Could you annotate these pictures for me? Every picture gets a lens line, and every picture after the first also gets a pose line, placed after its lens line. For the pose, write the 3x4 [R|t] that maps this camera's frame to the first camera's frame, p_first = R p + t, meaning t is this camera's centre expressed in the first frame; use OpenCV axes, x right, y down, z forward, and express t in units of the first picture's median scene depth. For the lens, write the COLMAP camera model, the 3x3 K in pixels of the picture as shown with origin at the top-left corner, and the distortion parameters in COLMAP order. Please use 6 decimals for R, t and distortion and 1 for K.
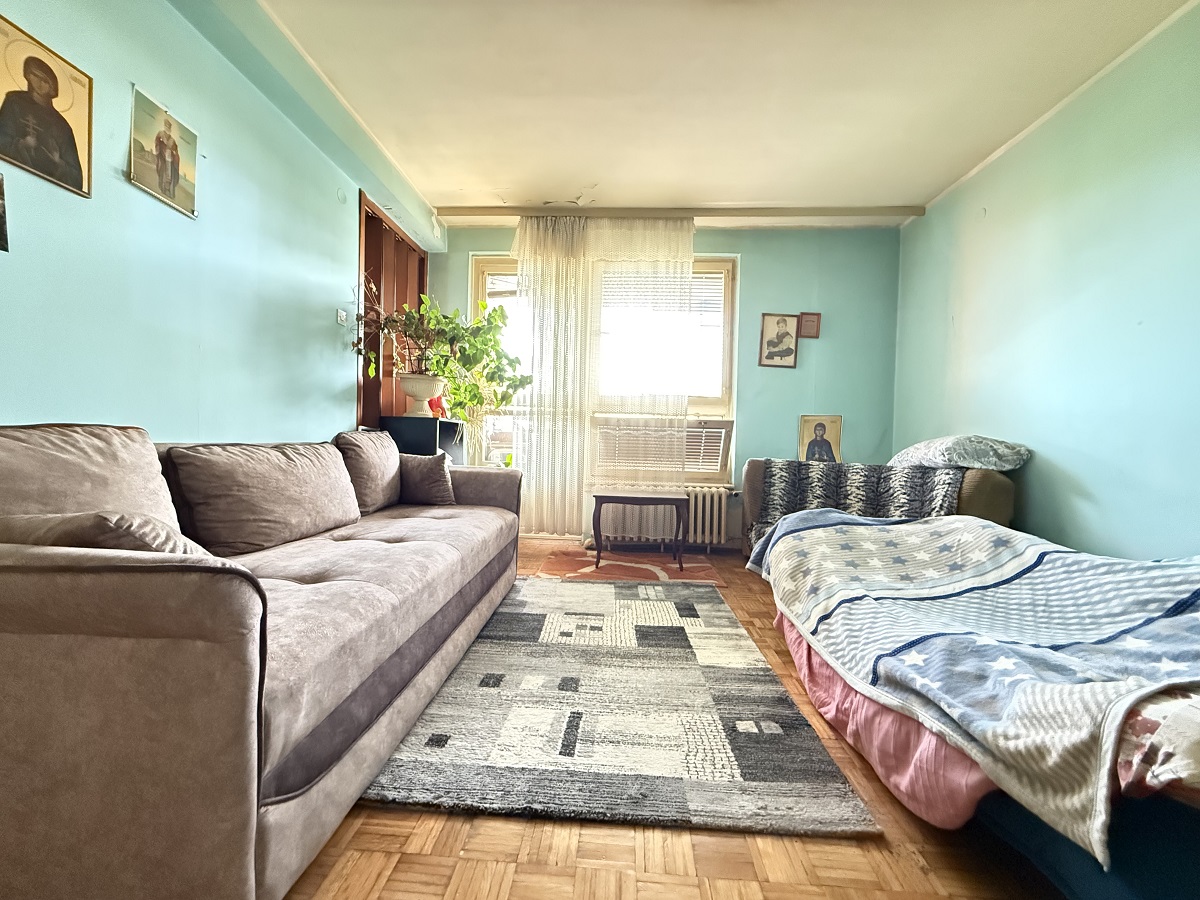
lens RADIAL K [[478.0, 0, 598.0], [0, 478.0, 449.9], [0, 0, 1]] dist [-0.001253, 0.000108]
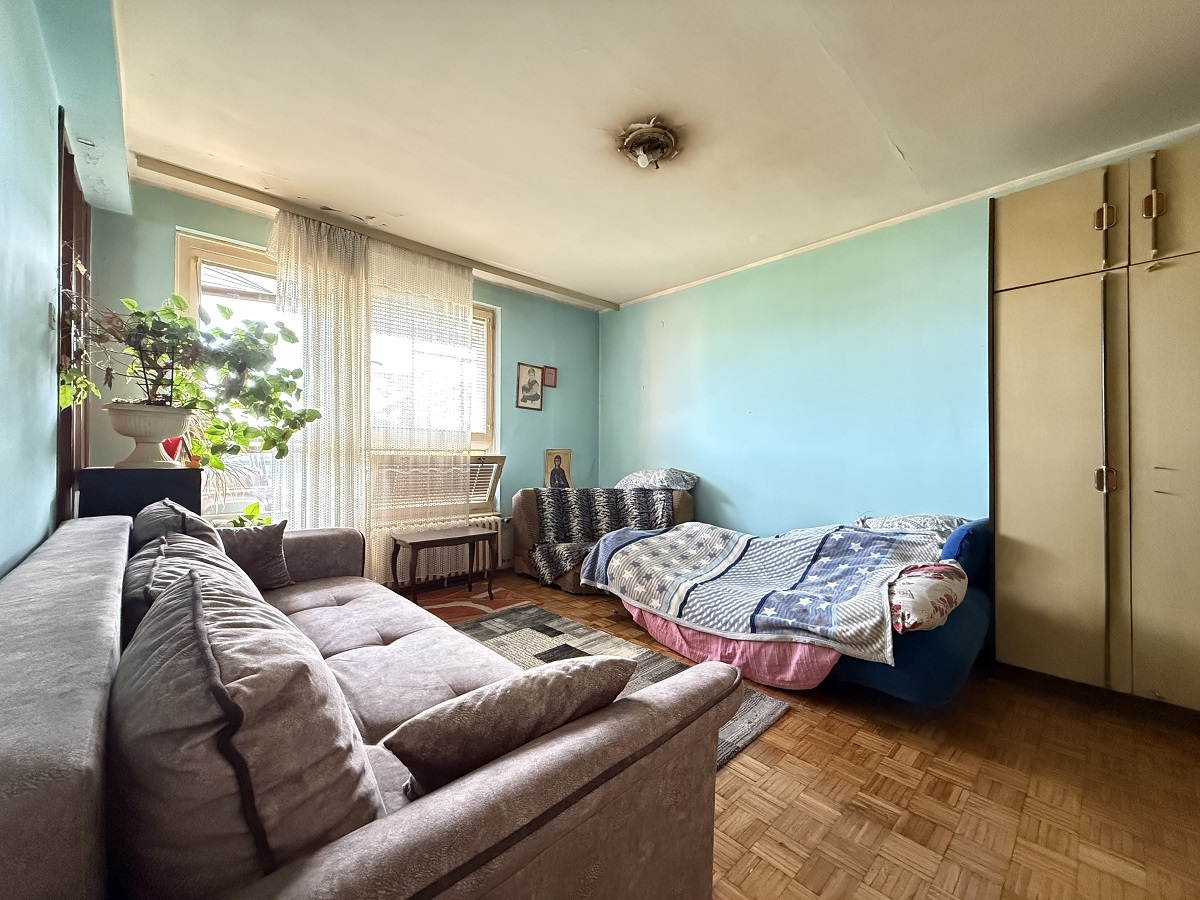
lens RADIAL K [[473.6, 0, 600.0], [0, 473.6, 450.0], [0, 0, 1]] dist [-0.000602, 0.000225]
pose [[0.691452, -0.014123, 0.722284, -0.497514], [0.024177, 0.999701, -0.003598, -0.088958], [-0.722017, 0.019950, 0.691587, 0.085986]]
